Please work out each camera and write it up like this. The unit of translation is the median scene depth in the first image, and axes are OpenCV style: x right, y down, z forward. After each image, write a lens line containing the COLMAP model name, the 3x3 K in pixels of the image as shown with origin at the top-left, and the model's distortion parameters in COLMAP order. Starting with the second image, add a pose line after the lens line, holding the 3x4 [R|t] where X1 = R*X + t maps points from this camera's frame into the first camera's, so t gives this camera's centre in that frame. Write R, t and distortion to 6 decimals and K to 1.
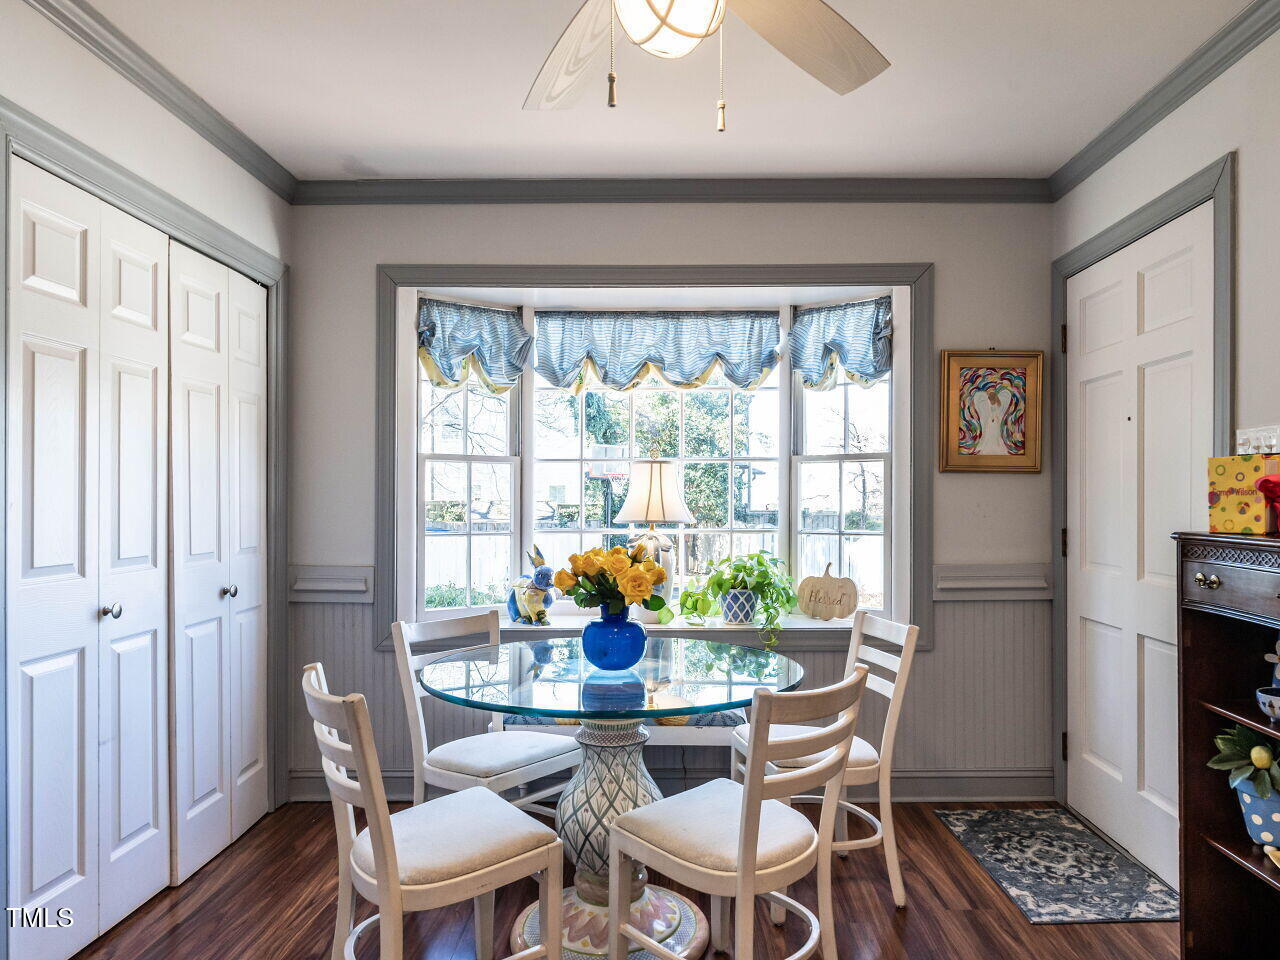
lens RADIAL K [[823.9, 0, 669.4], [0, 823.9, 497.5], [0, 0, 1]] dist [0.001364, -0.000413]
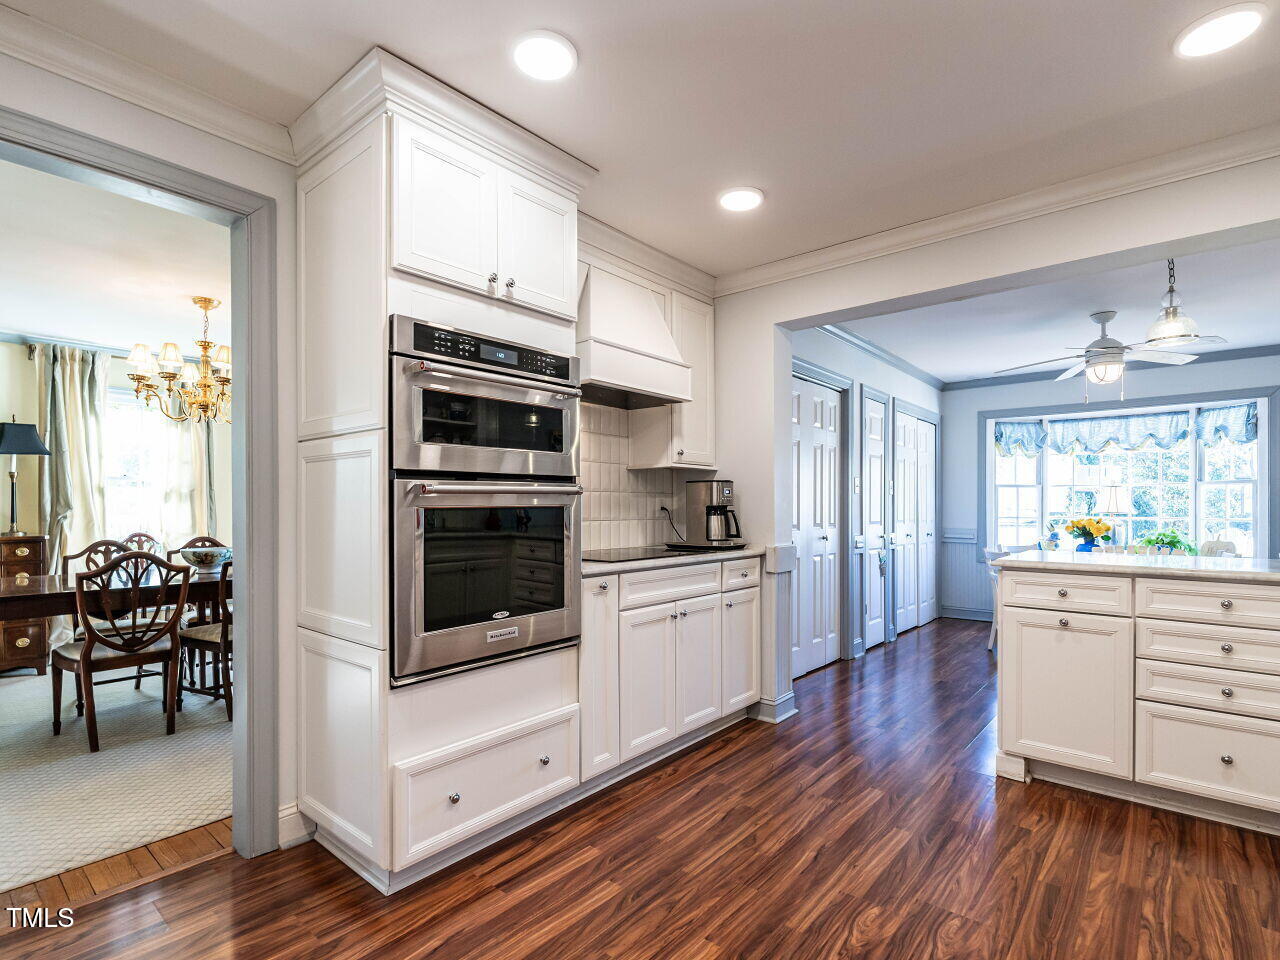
lens RADIAL K [[641.8, 0, 641.5], [0, 641.8, 504.5], [0, 0, 1]] dist [-0.002194, 0.000226]
pose [[0.773783, -0.000569, -0.633450, 0.094704], [-0.003035, 0.999985, -0.004606, 0.018424], [0.633443, 0.005486, 0.773770, -1.156780]]
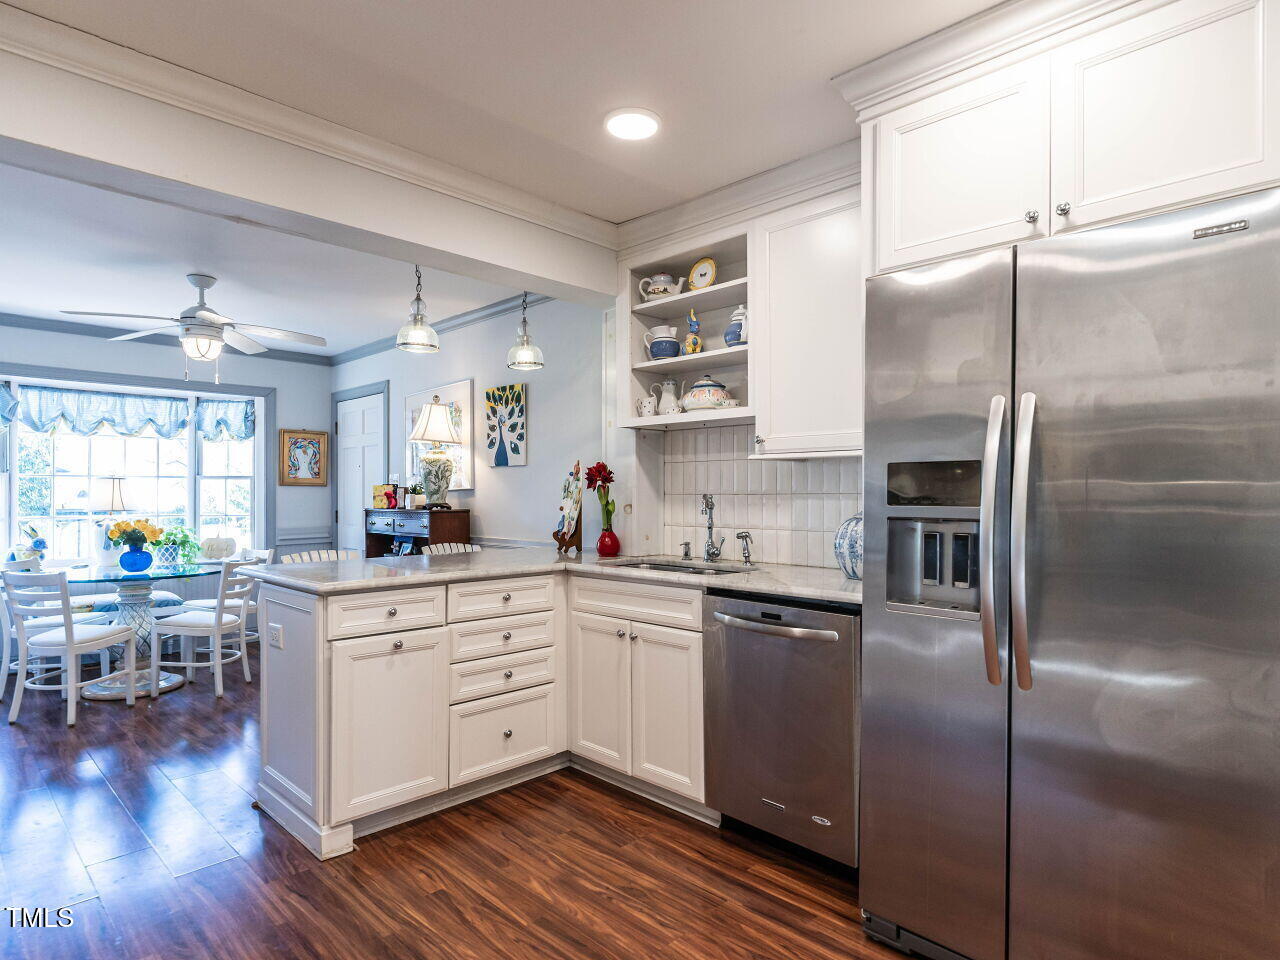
lens RADIAL K [[725.8, 0, 644.5], [0, 725.8, 496.5], [0, 0, 1]] dist [0.003059, -0.002658]
pose [[0.692600, -0.001518, 0.721320, -0.366087], [0.000749, 0.999999, 0.001386, -0.003815], [-0.721321, -0.000420, 0.692600, -0.967760]]
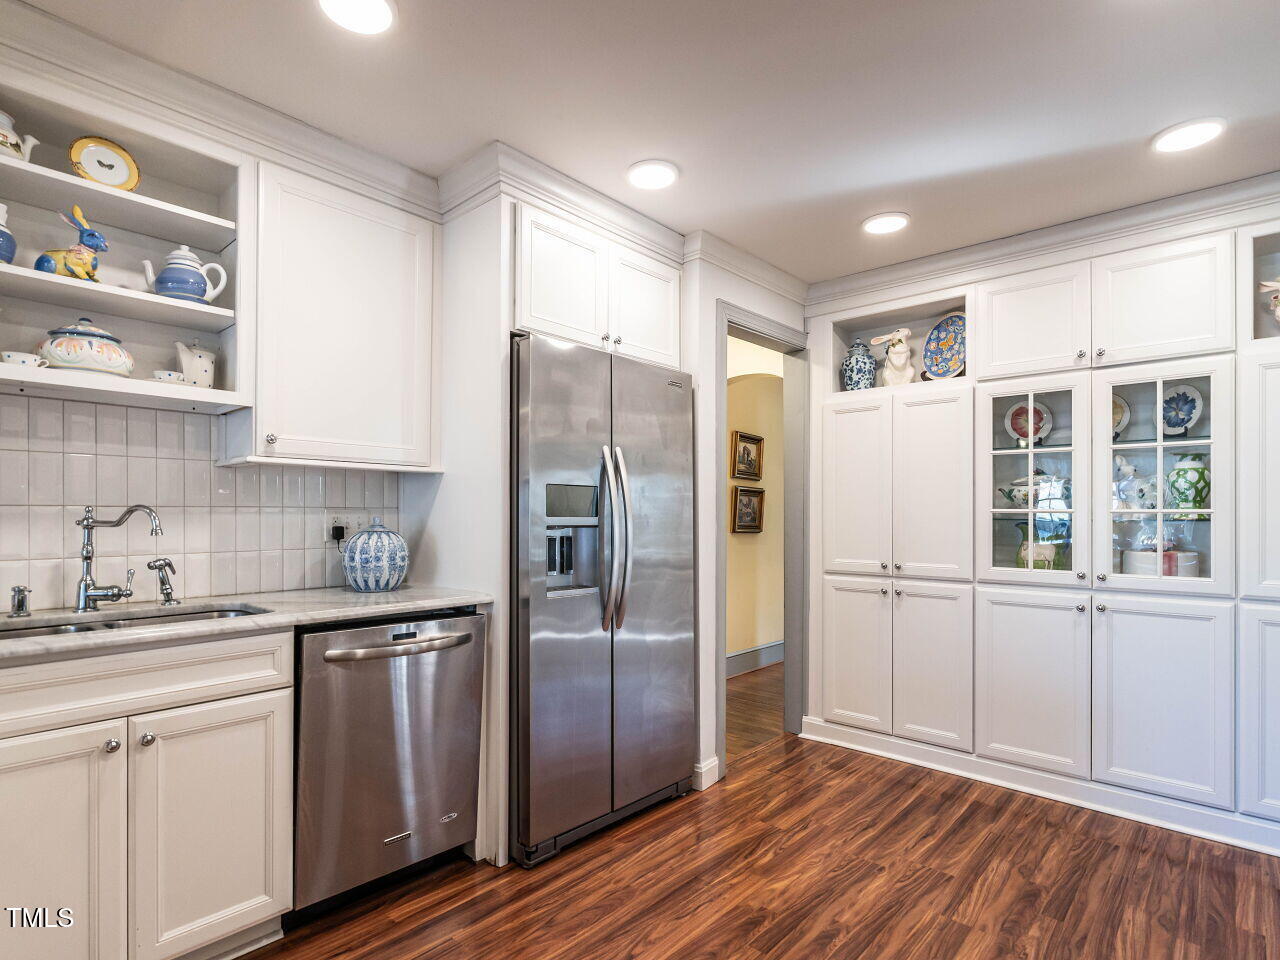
lens RADIAL K [[668.7, 0, 640.4], [0, 668.7, 510.8], [0, 0, 1]] dist [-0.003440, 0.001224]
pose [[-0.750647, 0.002173, 0.660699, -0.338419], [-0.000100, 0.999994, -0.003403, 0.000874], [-0.660703, -0.002620, -0.750643, -0.253319]]
